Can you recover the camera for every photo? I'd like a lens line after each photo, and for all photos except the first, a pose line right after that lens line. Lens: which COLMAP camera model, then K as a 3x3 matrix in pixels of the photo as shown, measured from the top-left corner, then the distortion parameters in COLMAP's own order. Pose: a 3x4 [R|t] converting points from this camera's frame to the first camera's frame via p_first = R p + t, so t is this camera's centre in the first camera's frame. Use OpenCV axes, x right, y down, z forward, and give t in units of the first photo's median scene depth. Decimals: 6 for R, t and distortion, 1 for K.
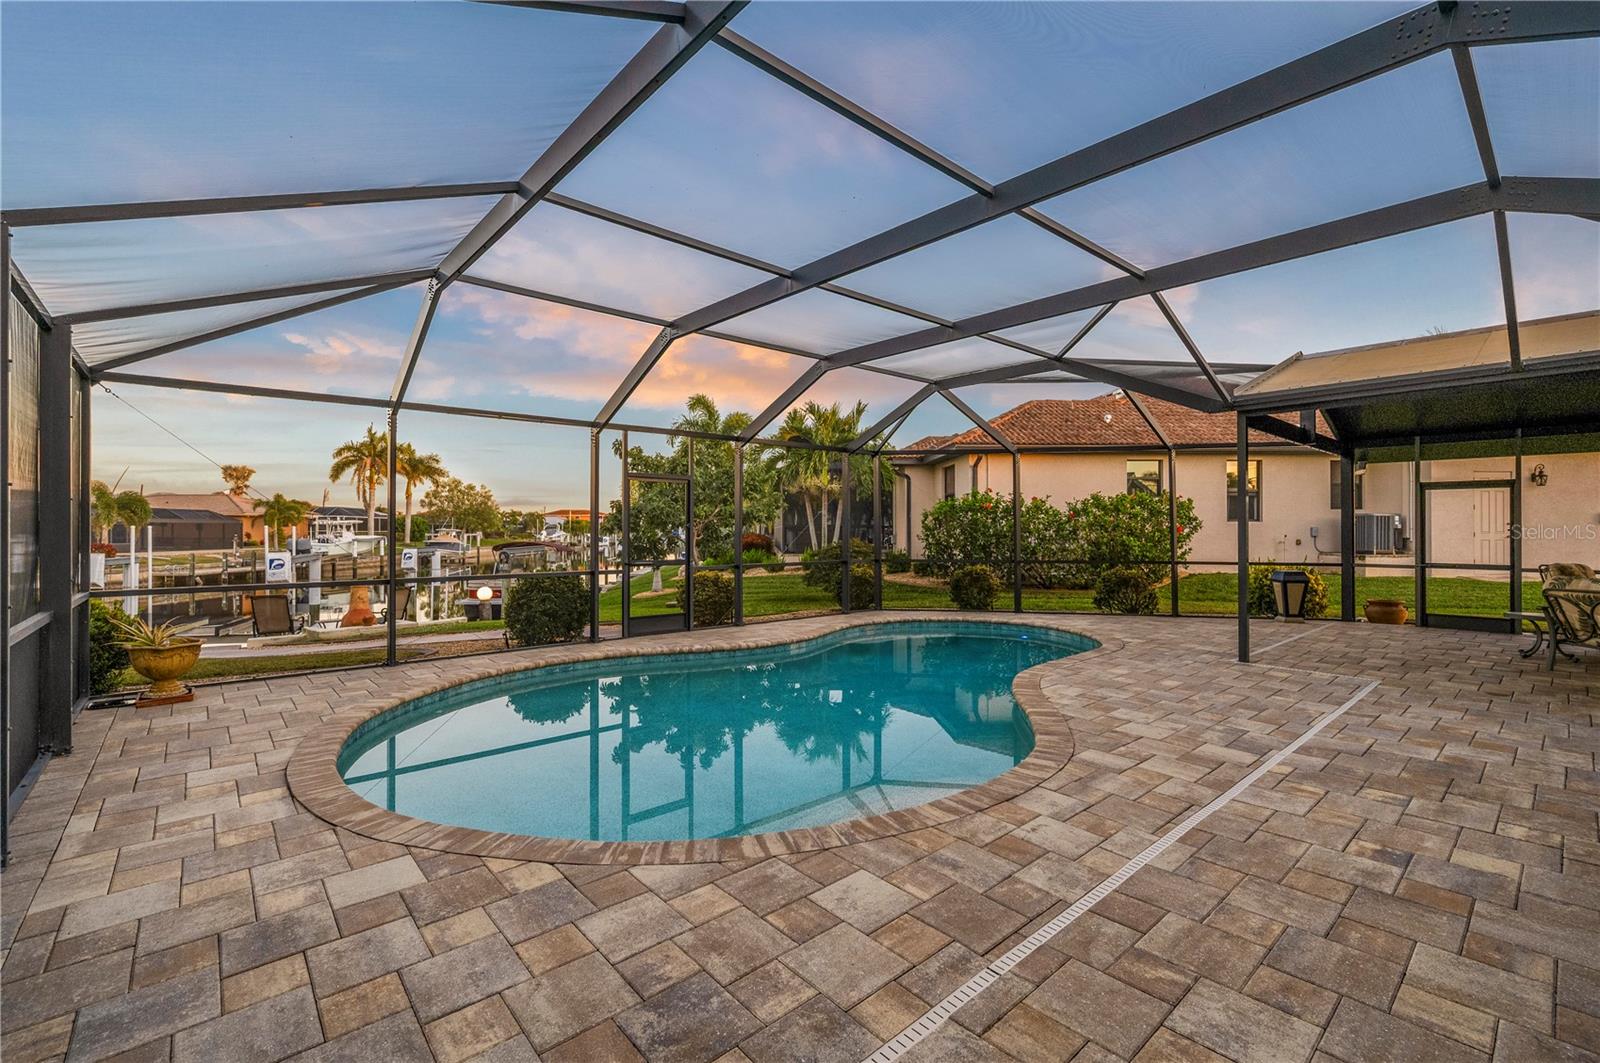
lens RADIAL K [[680.1, 0, 798.5], [0, 680.1, 527.7], [0, 0, 1]] dist [0.000092, 0.000143]
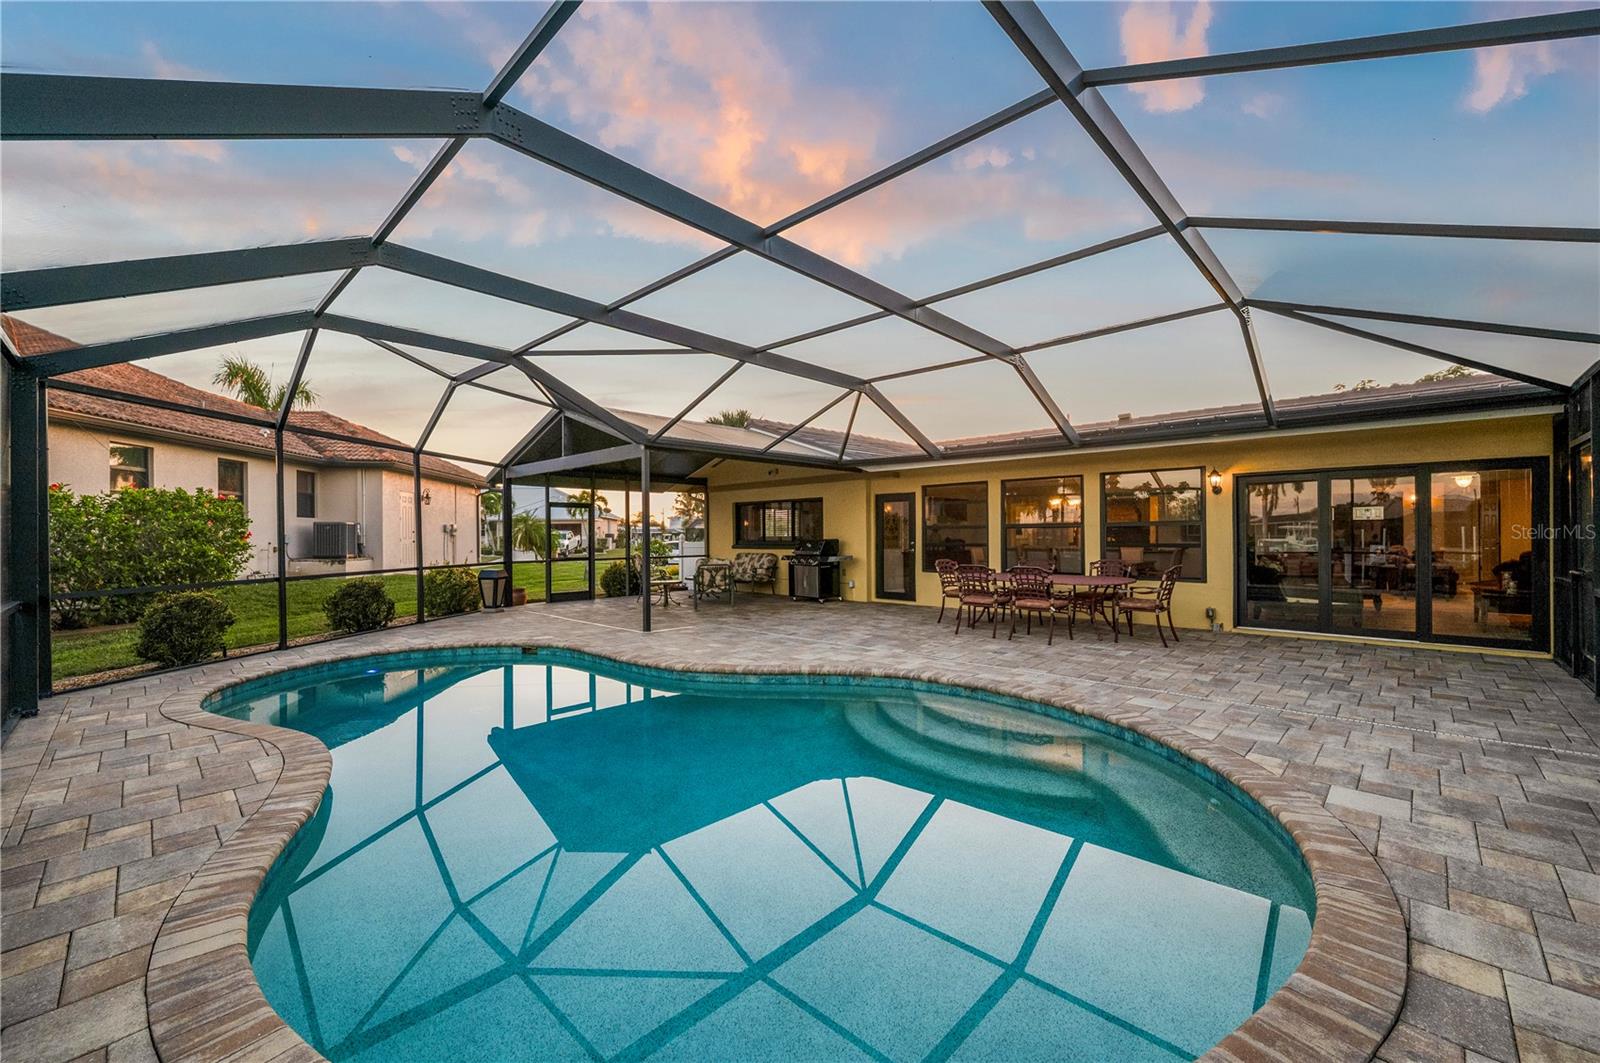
lens RADIAL K [[635.5, 0, 800.0], [0, 635.5, 531.5], [0, 0, 1]] dist [0.000885, 0.000013]
pose [[-0.076524, 0.006873, 0.997044, -0.580859], [0.001798, 0.999976, -0.006755, 0.006564], [-0.997066, 0.001276, -0.076535, 0.721745]]
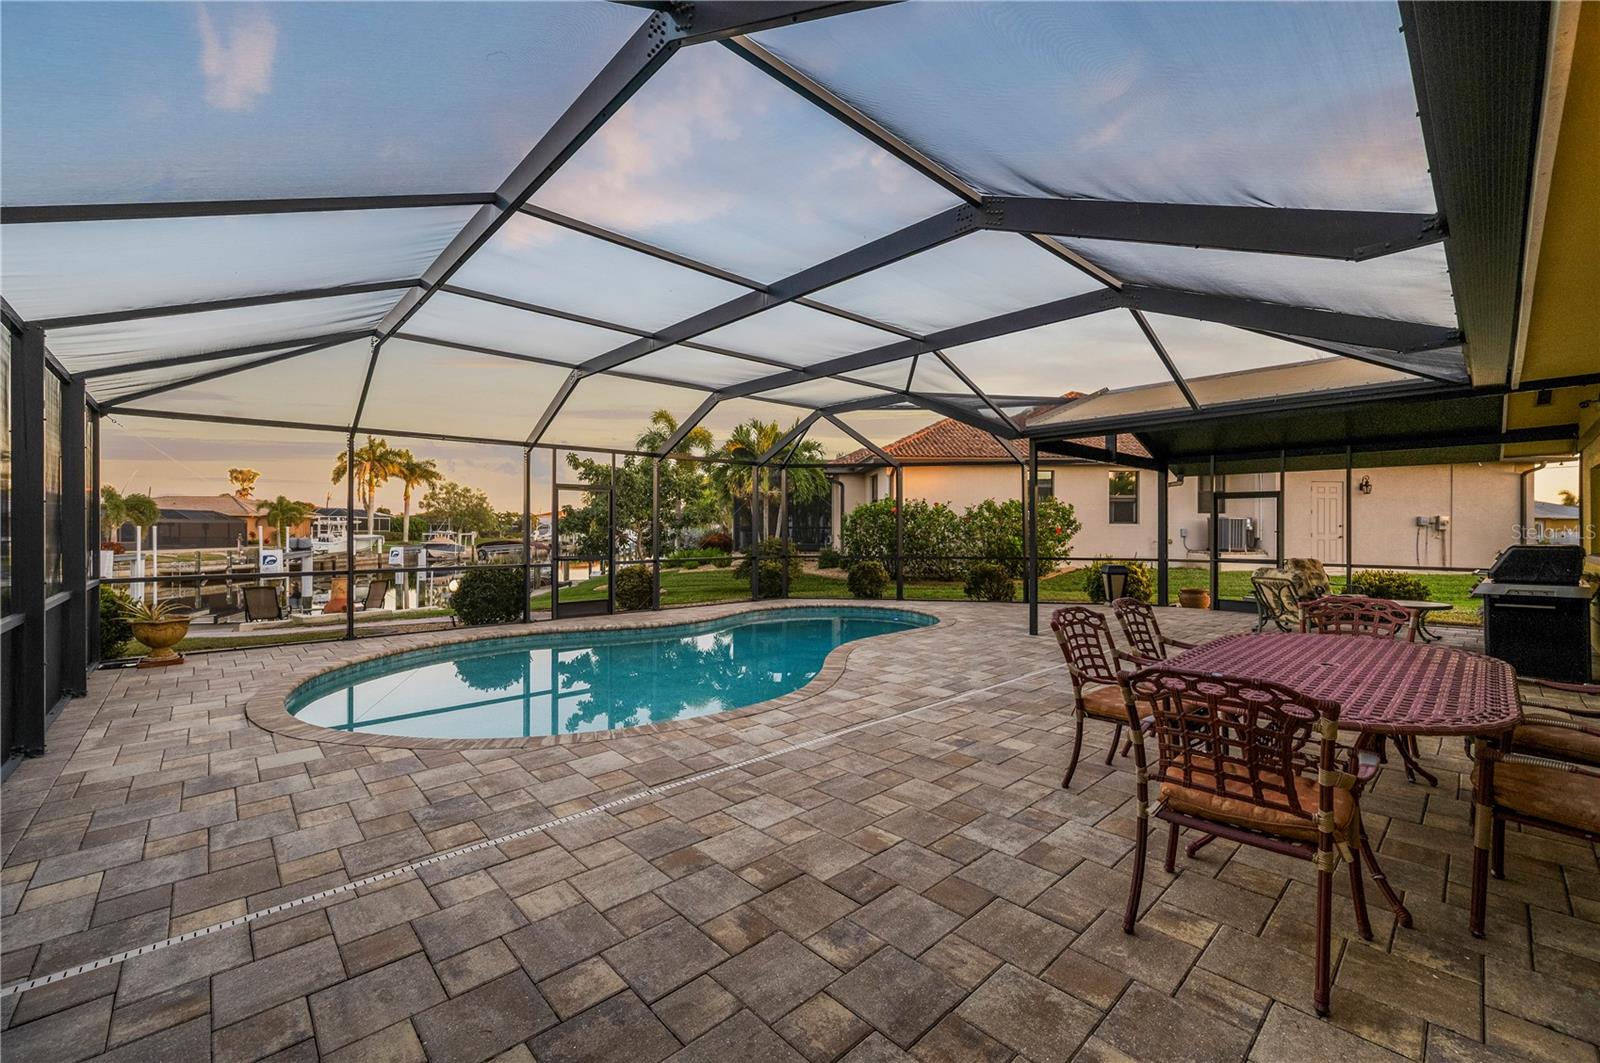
lens RADIAL K [[635.5, 0, 800.0], [0, 635.5, 531.5], [0, 0, 1]] dist [0.000885, 0.000013]
pose [[0.999619, 0.001216, 0.027569, 0.167892], [-0.001371, 0.999983, 0.005590, -0.002605], [-0.027561, -0.005625, 0.999604, -0.161498]]
